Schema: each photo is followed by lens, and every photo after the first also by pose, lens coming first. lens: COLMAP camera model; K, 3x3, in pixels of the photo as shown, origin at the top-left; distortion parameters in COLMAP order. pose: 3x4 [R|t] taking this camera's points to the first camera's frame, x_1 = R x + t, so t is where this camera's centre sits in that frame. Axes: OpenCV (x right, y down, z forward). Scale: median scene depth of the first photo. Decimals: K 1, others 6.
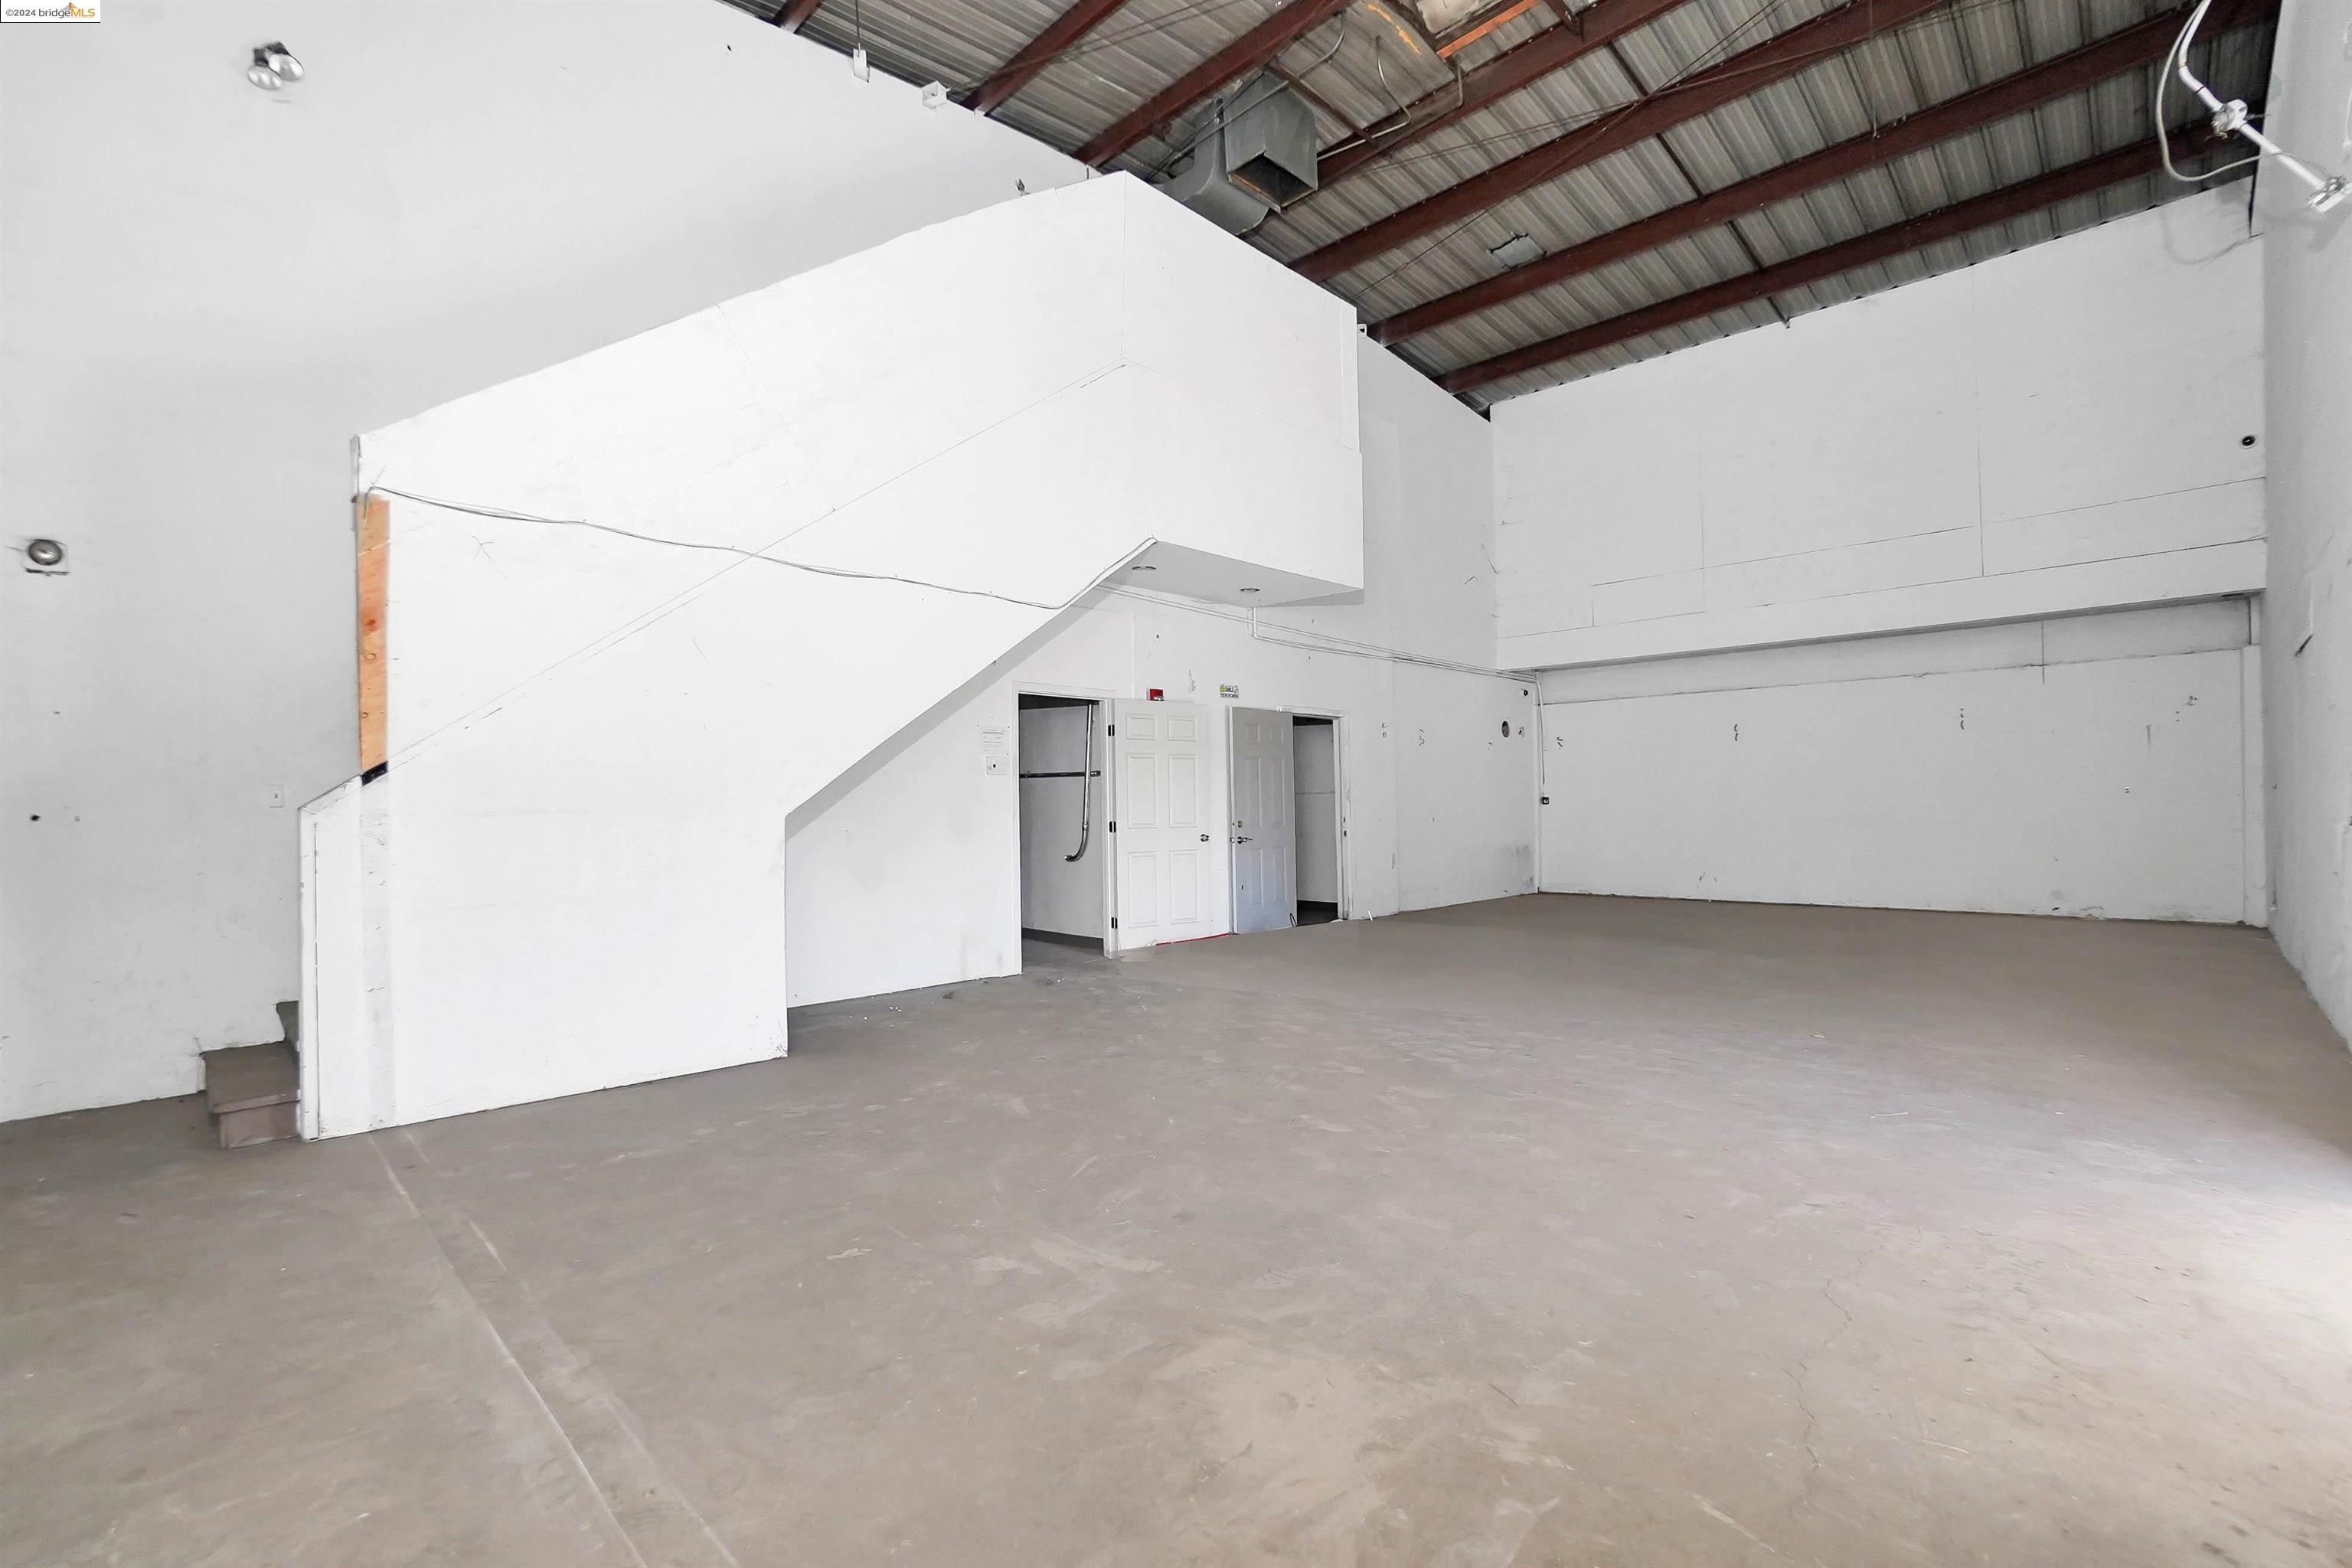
lens RADIAL K [[1050.8, 0, 1174.2], [0, 1050.8, 790.6], [0, 0, 1]] dist [-0.036259, 0.013889]
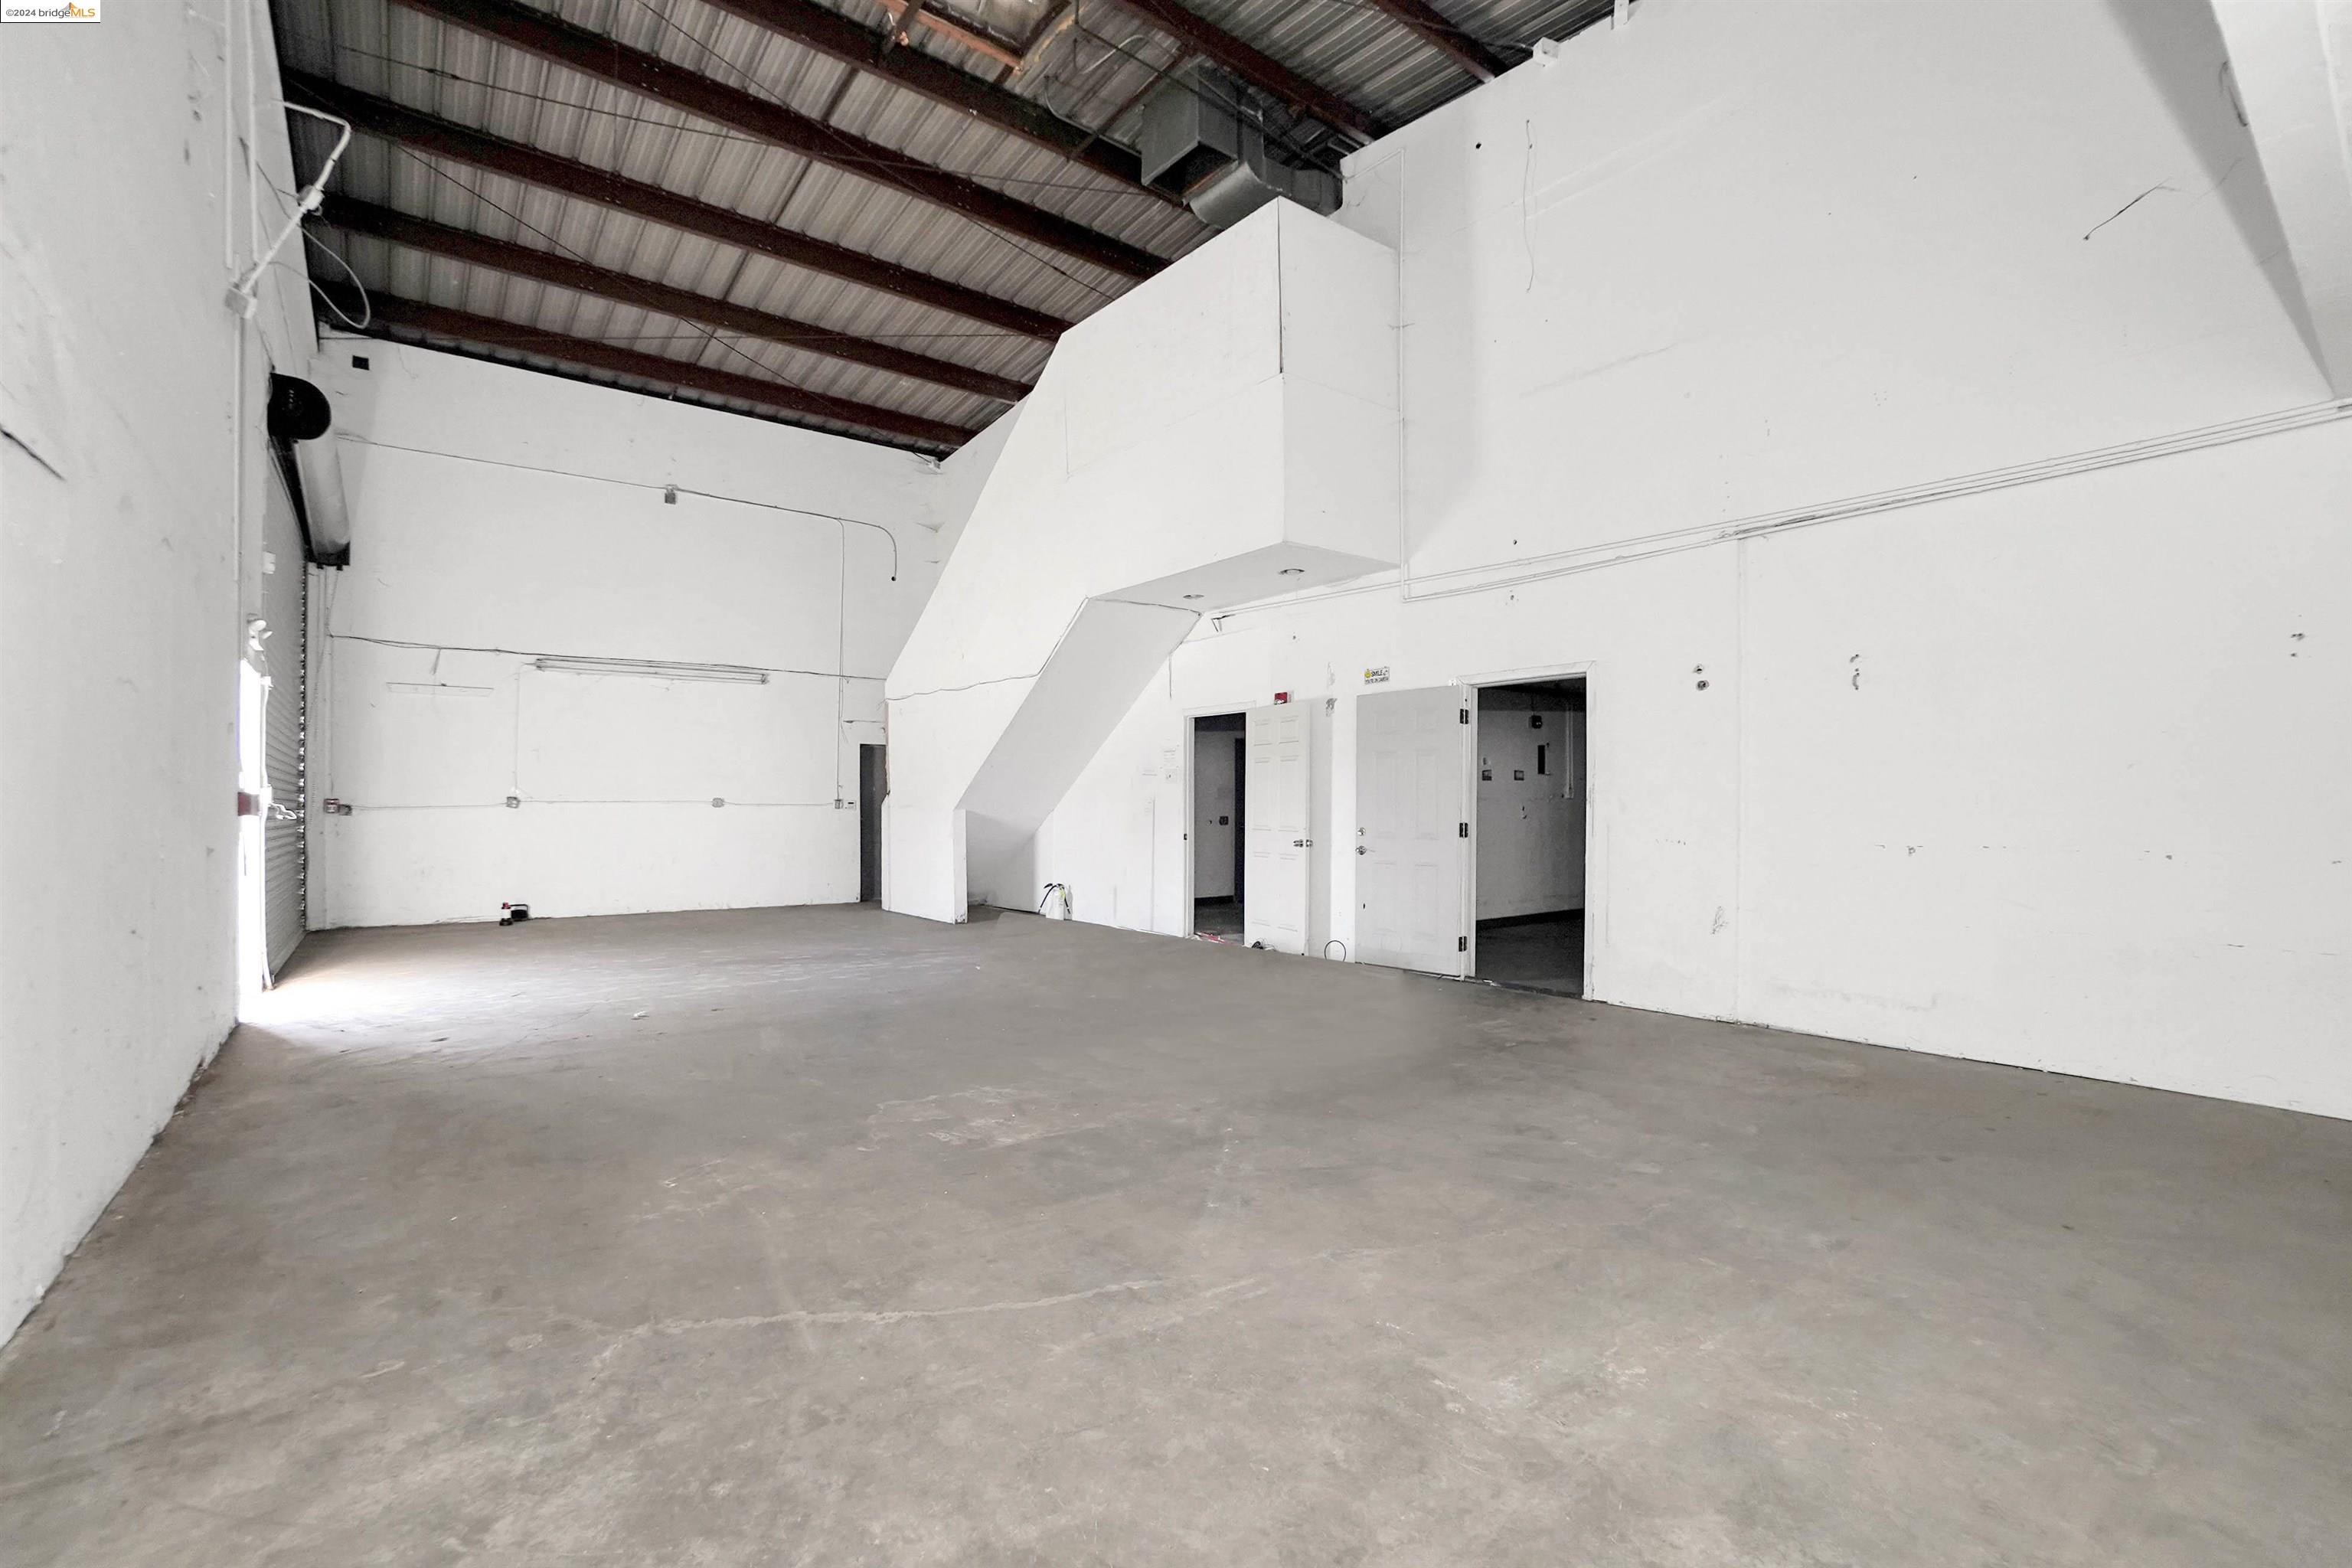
lens RADIAL K [[1050.8, 0, 1180.4], [0, 1050.8, 799.6], [0, 0, 1]] dist [-0.036259, 0.013889]
pose [[-0.131372, 0.011494, -0.991267, 0.944501], [0.018113, 0.999794, 0.009193, -0.004894], [0.991168, -0.016747, -0.131553, 0.982196]]
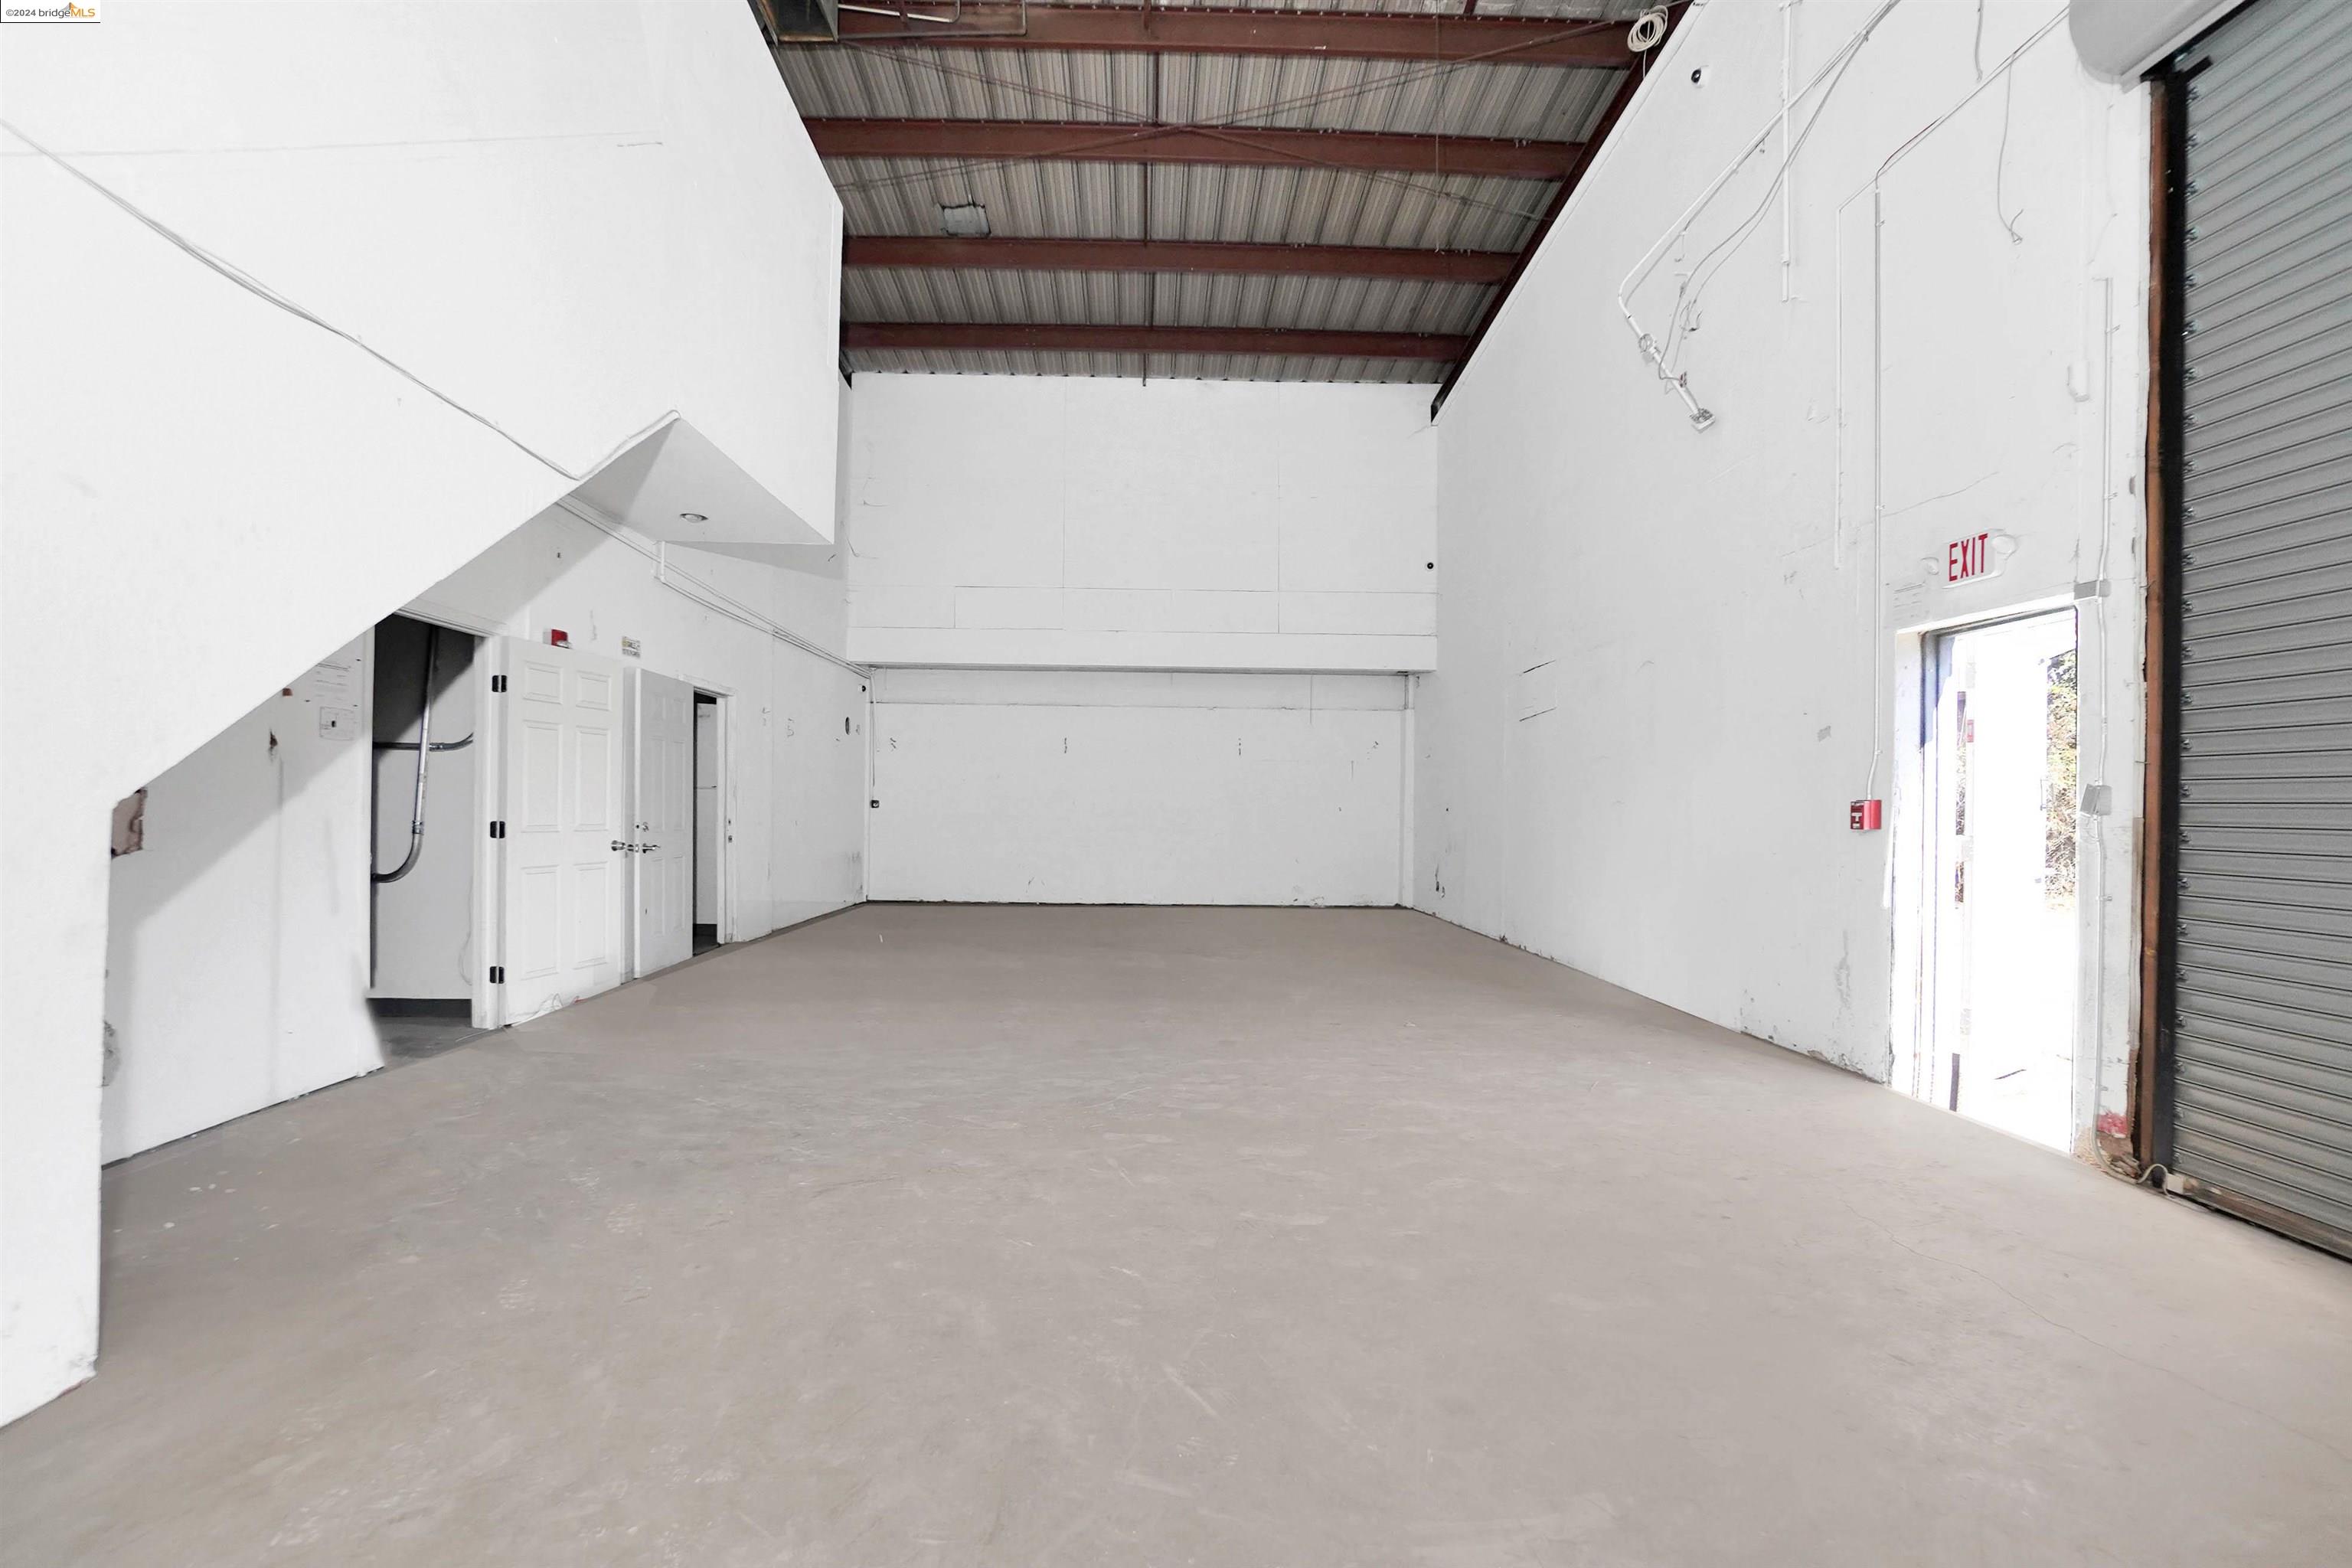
lens RADIAL K [[1050.8, 0, 1159.8], [0, 1050.8, 791.3], [0, 0, 1]] dist [-0.036259, 0.013889]
pose [[0.697263, 0.034295, 0.715995, -0.216318], [-0.034729, 0.999298, -0.014044, 0.004570], [-0.715974, -0.015073, 0.697964, 0.226455]]
